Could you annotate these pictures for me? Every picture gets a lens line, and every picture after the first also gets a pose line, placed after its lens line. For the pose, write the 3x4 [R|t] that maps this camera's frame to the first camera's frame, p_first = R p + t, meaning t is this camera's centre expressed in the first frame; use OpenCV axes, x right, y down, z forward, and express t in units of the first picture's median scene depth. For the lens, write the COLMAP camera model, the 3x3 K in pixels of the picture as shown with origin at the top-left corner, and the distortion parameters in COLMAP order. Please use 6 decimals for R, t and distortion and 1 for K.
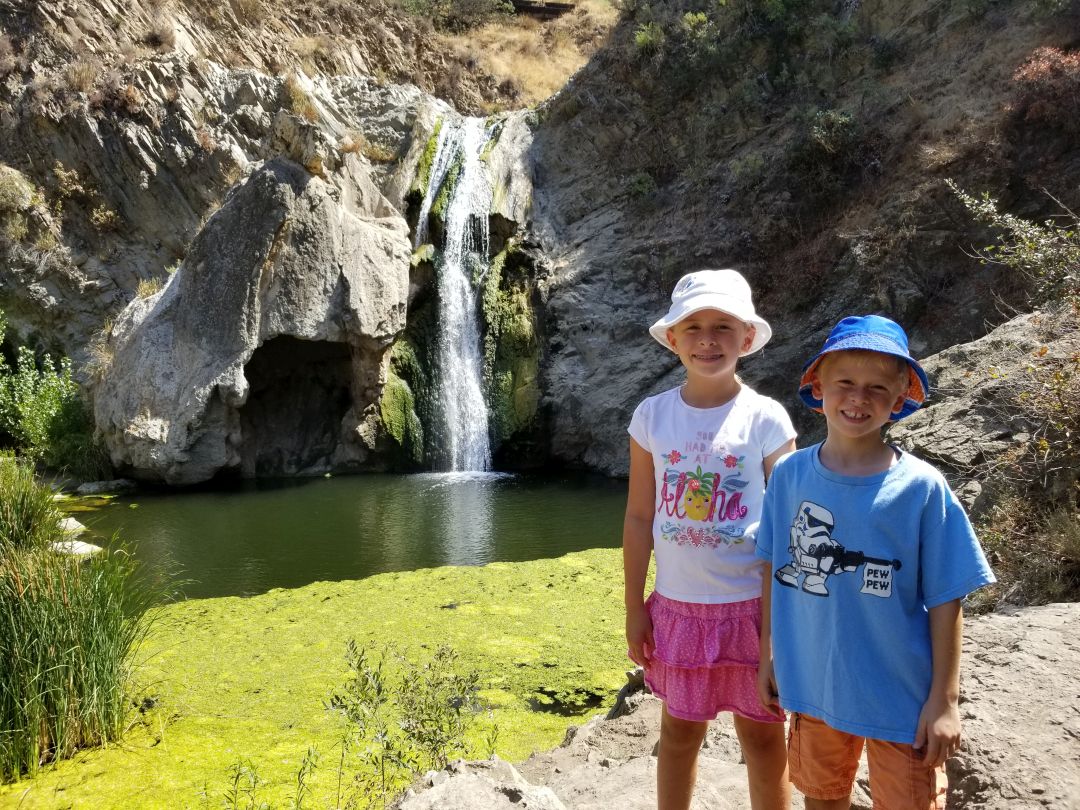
lens RADIAL K [[865.5, 0, 525.5], [0, 865.5, 401.9], [0, 0, 1]] dist [0.061548, -0.095287]
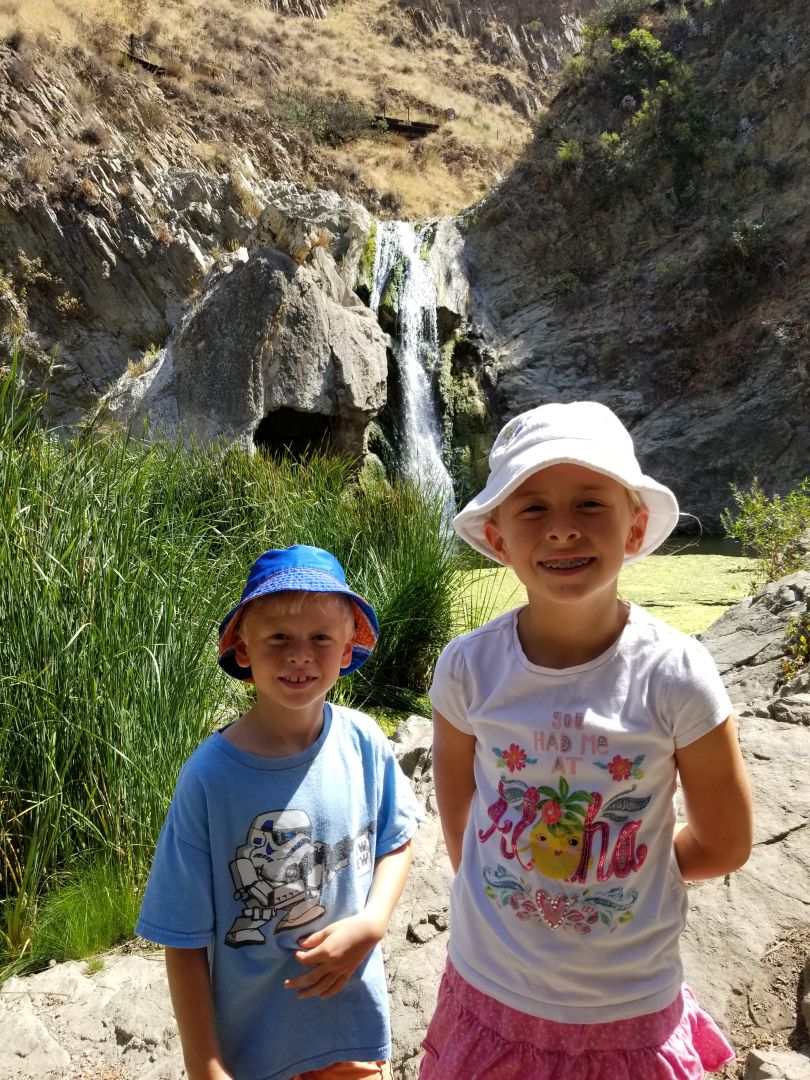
lens RADIAL K [[865.5, 0, 434.7], [0, 865.5, 553.1], [0, 0, 1]] dist [0.061548, -0.095287]
pose [[0.990383, -0.019820, 0.136925, -0.216489], [0.016797, 0.999590, 0.023200, 0.077093], [-0.137329, -0.020677, 0.990310, -0.114761]]
